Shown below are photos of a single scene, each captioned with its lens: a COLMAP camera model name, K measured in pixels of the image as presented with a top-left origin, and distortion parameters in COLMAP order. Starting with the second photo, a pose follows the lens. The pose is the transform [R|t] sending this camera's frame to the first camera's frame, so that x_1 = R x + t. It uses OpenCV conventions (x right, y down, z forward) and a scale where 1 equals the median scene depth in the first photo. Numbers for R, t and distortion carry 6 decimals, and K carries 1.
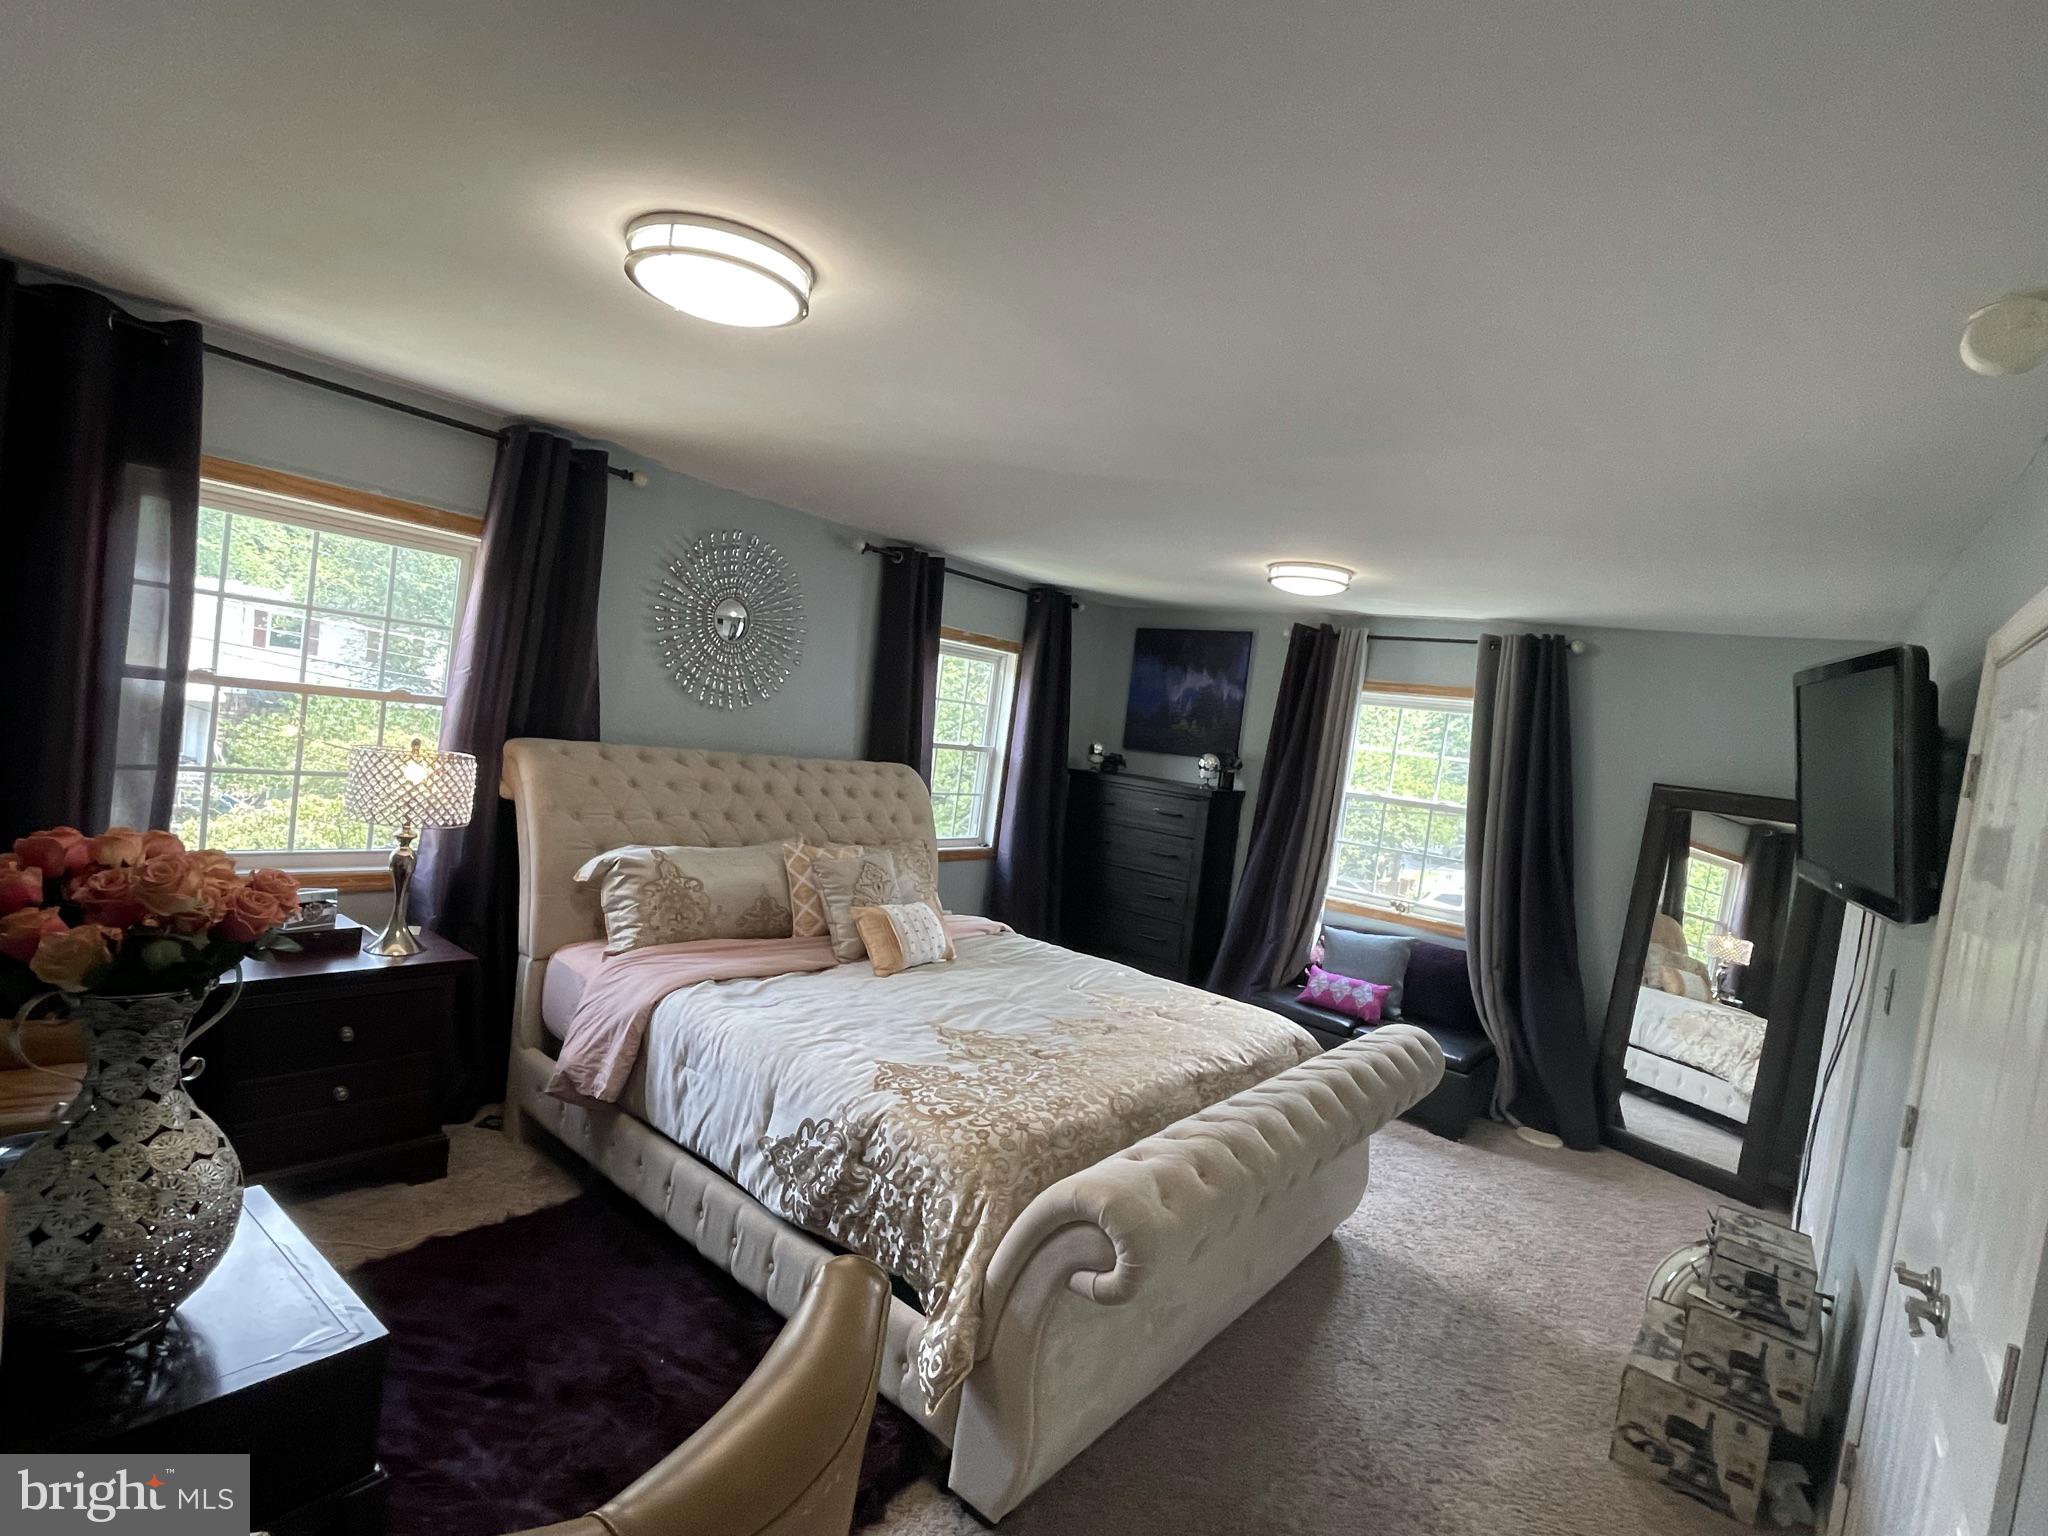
lens RADIAL K [[1042.5, 0, 1013.8], [0, 1042.5, 772.5], [0, 0, 1]] dist [0.000339, 0.009550]
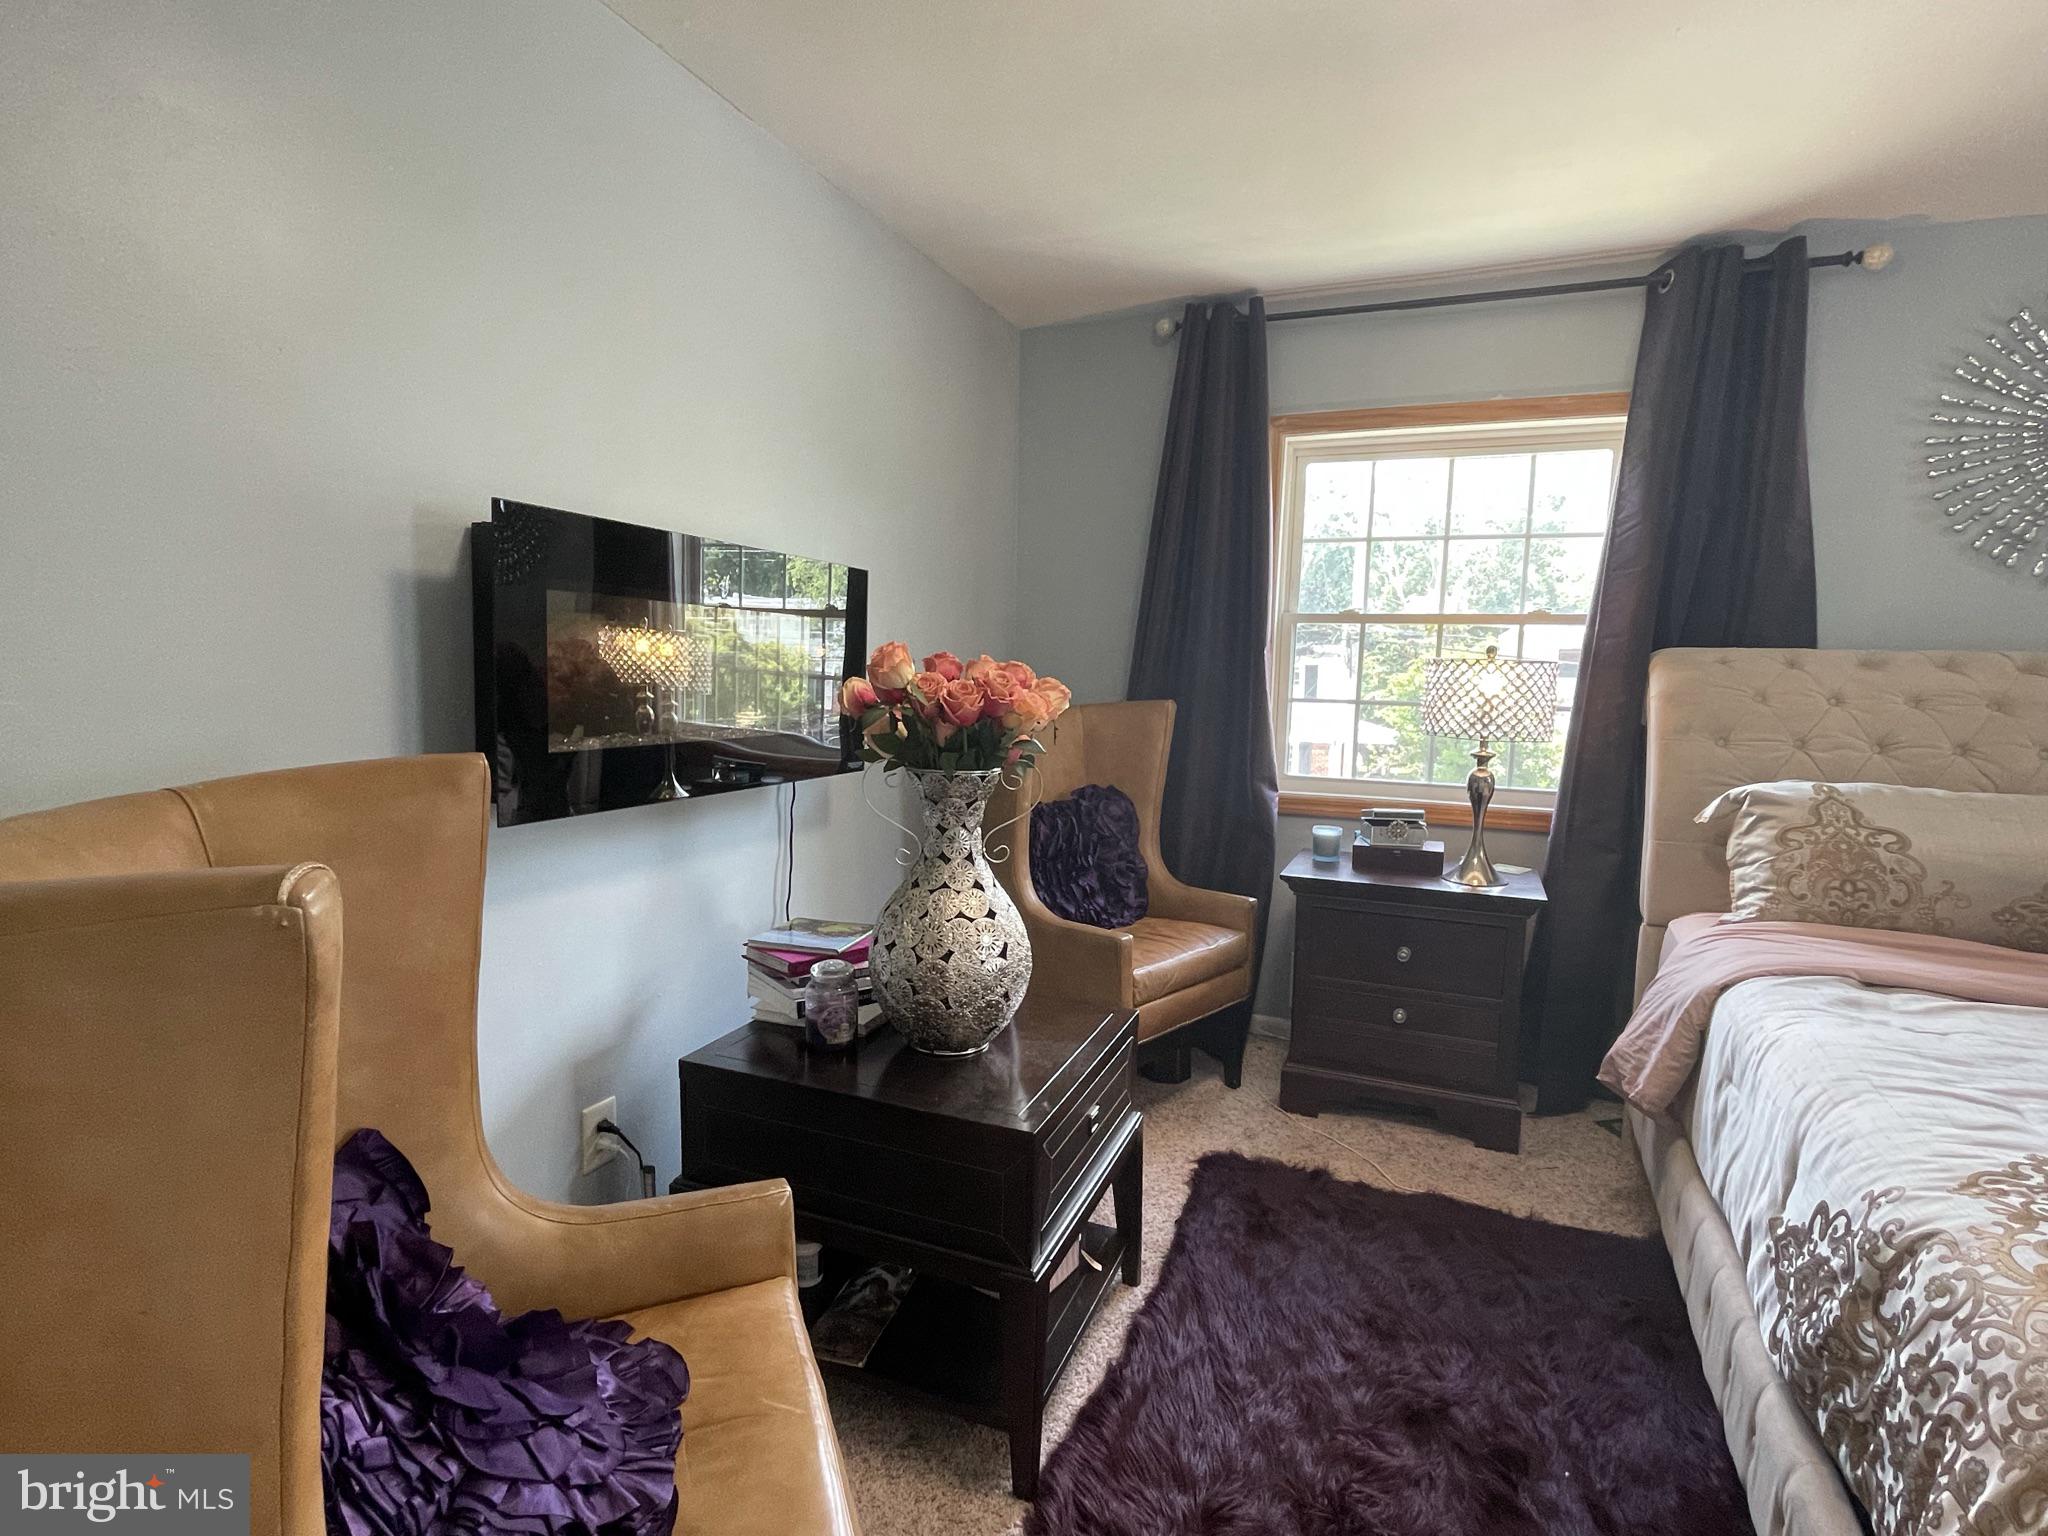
lens RADIAL K [[1042.5, 0, 1013.8], [0, 1042.5, 772.5], [0, 0, 1]] dist [0.000339, 0.009550]
pose [[0.253836, -0.022270, -0.966991, 0.191091], [-0.038113, 0.998728, -0.033006, 0.123145], [0.966496, 0.045233, 0.252664, 0.383457]]
